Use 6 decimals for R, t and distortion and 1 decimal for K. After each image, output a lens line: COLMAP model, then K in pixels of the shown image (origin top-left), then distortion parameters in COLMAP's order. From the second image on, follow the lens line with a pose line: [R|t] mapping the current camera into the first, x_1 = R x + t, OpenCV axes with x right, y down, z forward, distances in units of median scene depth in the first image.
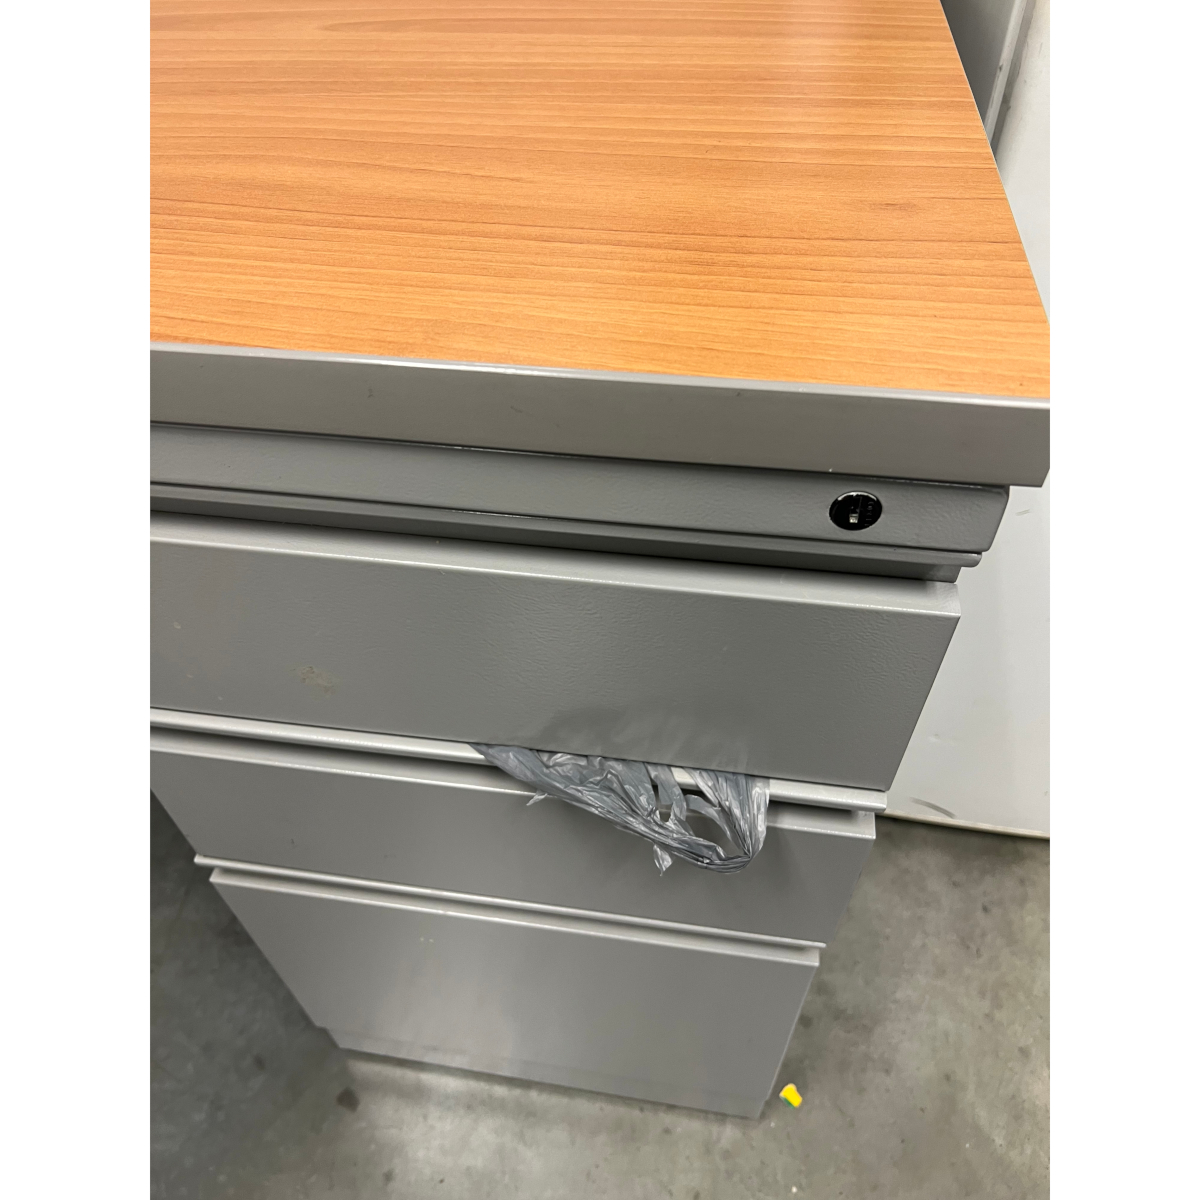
lens RADIAL K [[895.8, 0, 586.8], [0, 895.8, 633.8], [0, 0, 1]] dist [0.036178, -0.042912]
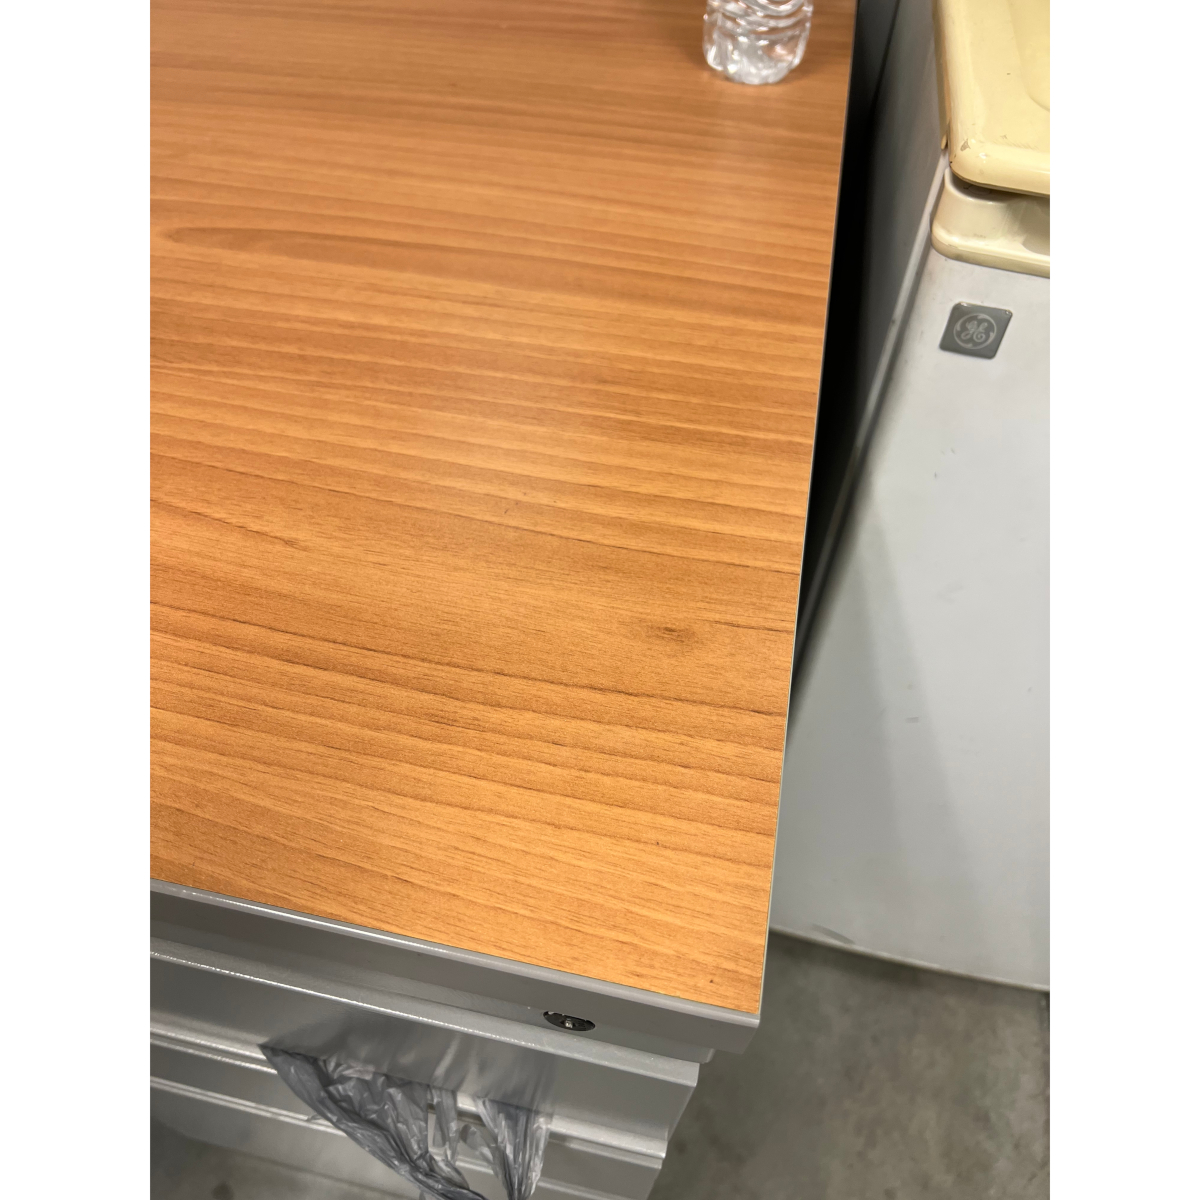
lens RADIAL K [[895.8, 0, 601.5], [0, 895.8, 602.3], [0, 0, 1]] dist [0.036178, -0.042912]
pose [[0.997546, 0.070020, -0.000296, 0.259124], [-0.069851, 0.995416, 0.065327, -0.549882], [0.004868, -0.065146, 0.997864, 0.068811]]
